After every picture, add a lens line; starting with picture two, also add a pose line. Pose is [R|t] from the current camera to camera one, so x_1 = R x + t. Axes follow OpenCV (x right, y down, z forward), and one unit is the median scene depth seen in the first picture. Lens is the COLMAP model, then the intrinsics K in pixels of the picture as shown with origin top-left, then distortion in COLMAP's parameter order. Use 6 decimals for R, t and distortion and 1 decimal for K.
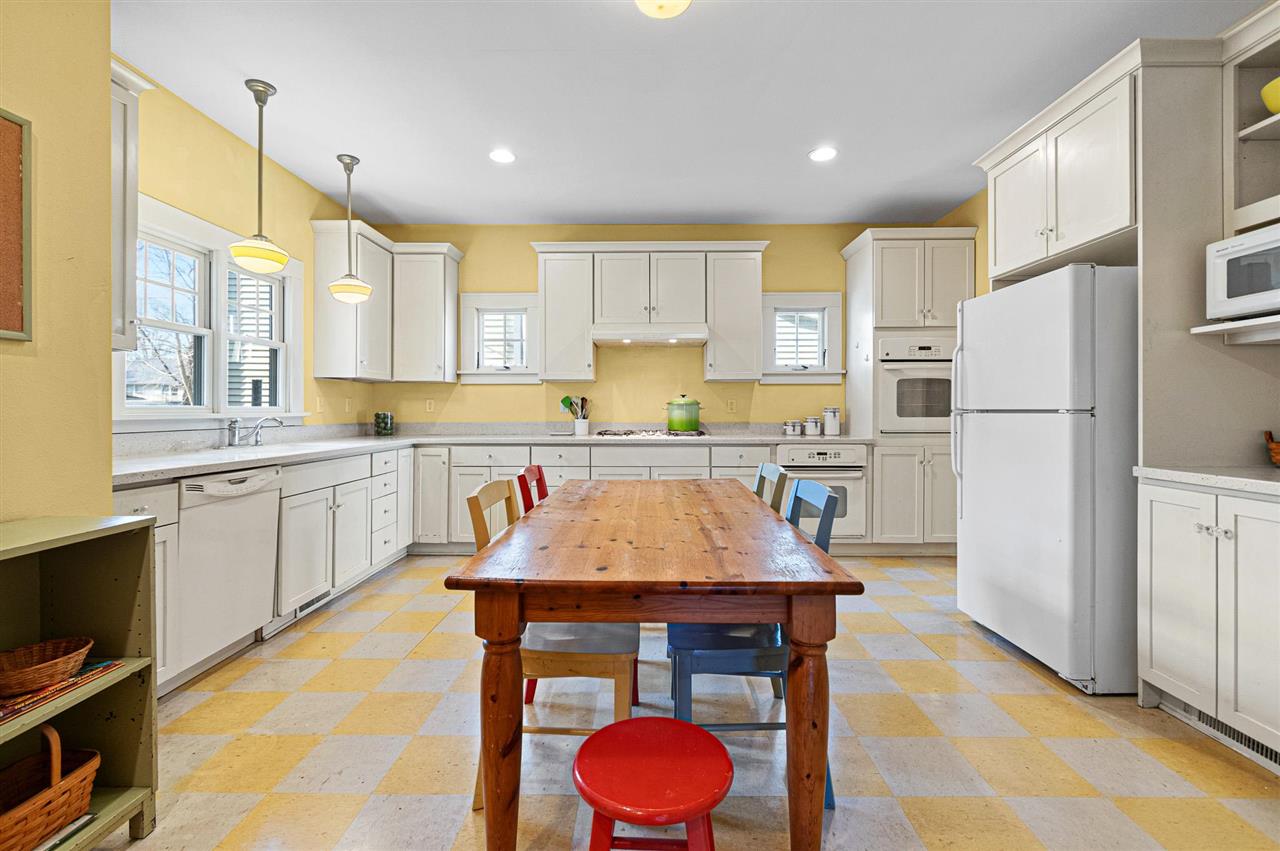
lens RADIAL K [[570.2, 0, 648.7], [0, 570.2, 410.1], [0, 0, 1]] dist [0.007911, -0.001792]
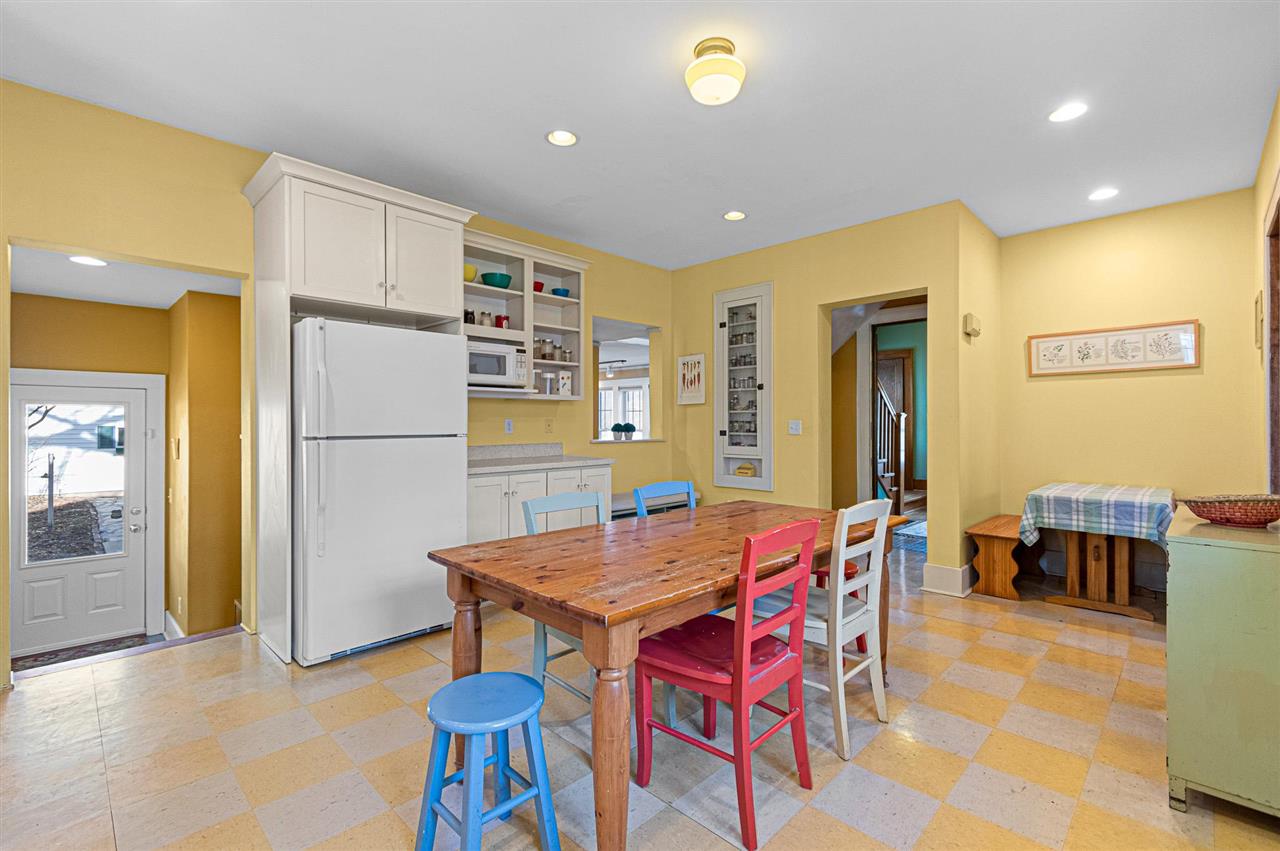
lens RADIAL K [[570.2, 0, 641.4], [0, 570.2, 424.2], [0, 0, 1]] dist [0.007911, -0.001792]
pose [[-0.723290, -0.000919, 0.690544, -0.319056], [0.002434, 0.999990, 0.003880, -0.016343], [-0.690541, 0.004487, -0.723280, 0.926598]]
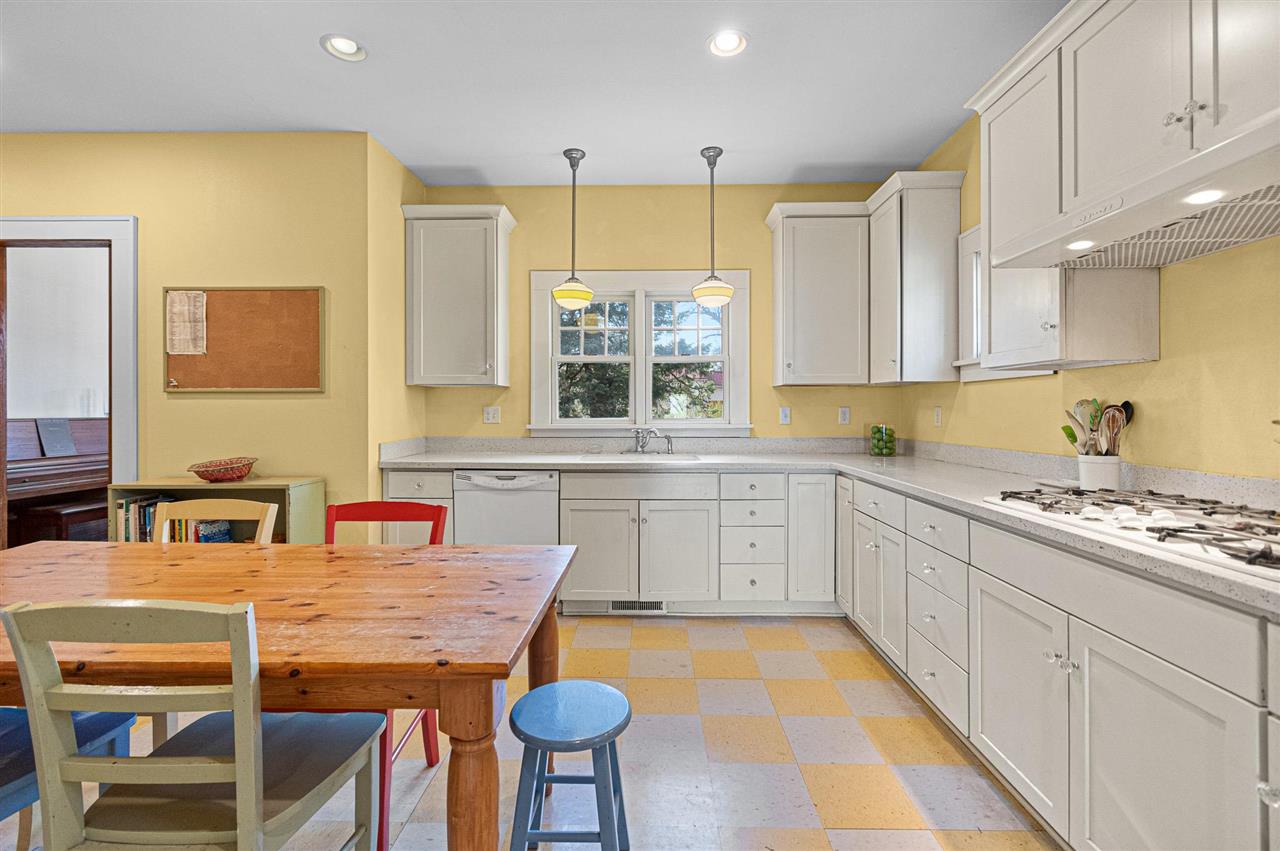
lens RADIAL K [[570.2, 0, 631.4], [0, 570.2, 407.6], [0, 0, 1]] dist [0.007911, -0.001792]
pose [[-0.020626, -0.004026, -0.999779, 0.340410], [0.000415, 0.999992, -0.004035, -0.018898], [0.999787, -0.000498, -0.020624, 0.757633]]
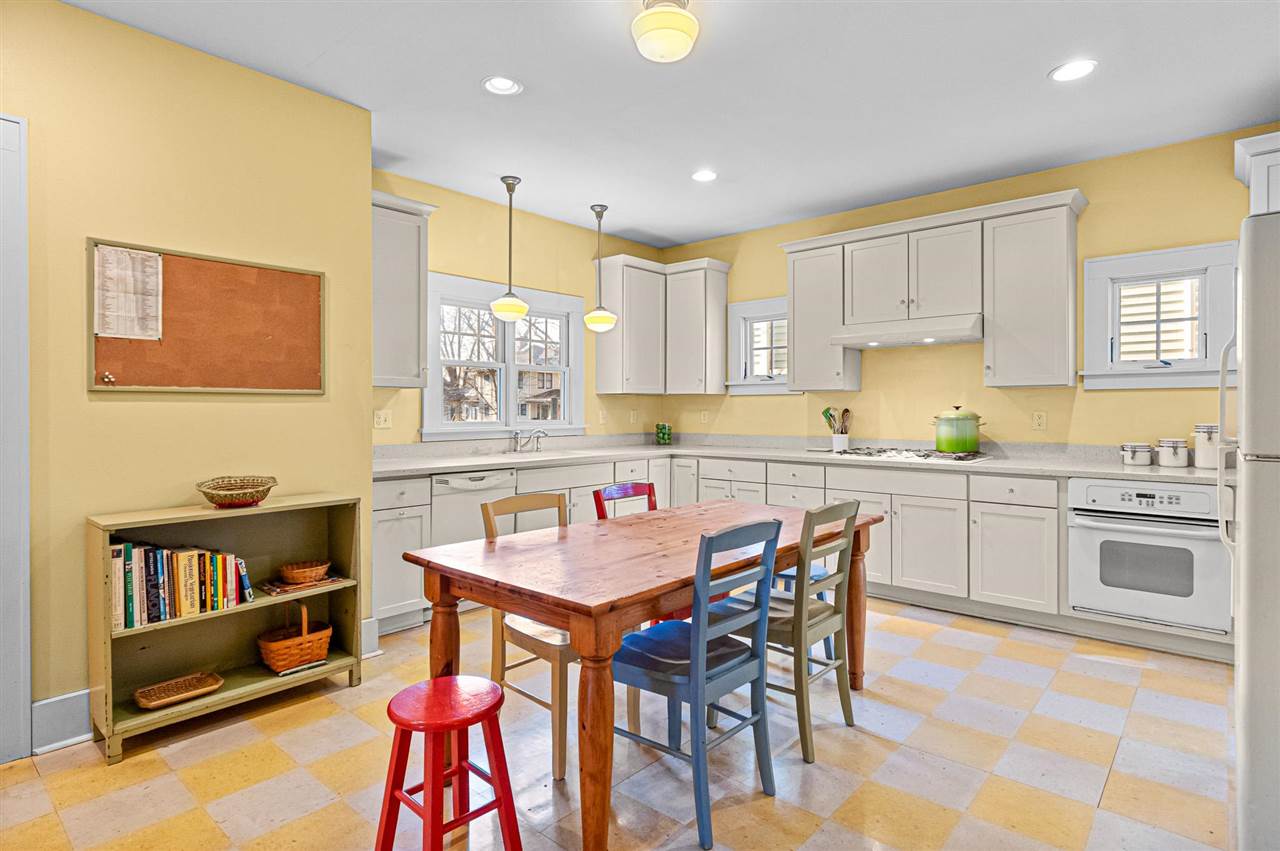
lens RADIAL K [[678.5, 0, 644.2], [0, 678.5, 409.5], [0, 0, 1]] dist [0.005866, 0.000187]
pose [[0.758107, 0.000205, -0.652130, 0.377124], [0.000839, 0.999999, 0.001290, -0.026059], [0.652130, -0.001525, 0.758106, 0.012779]]
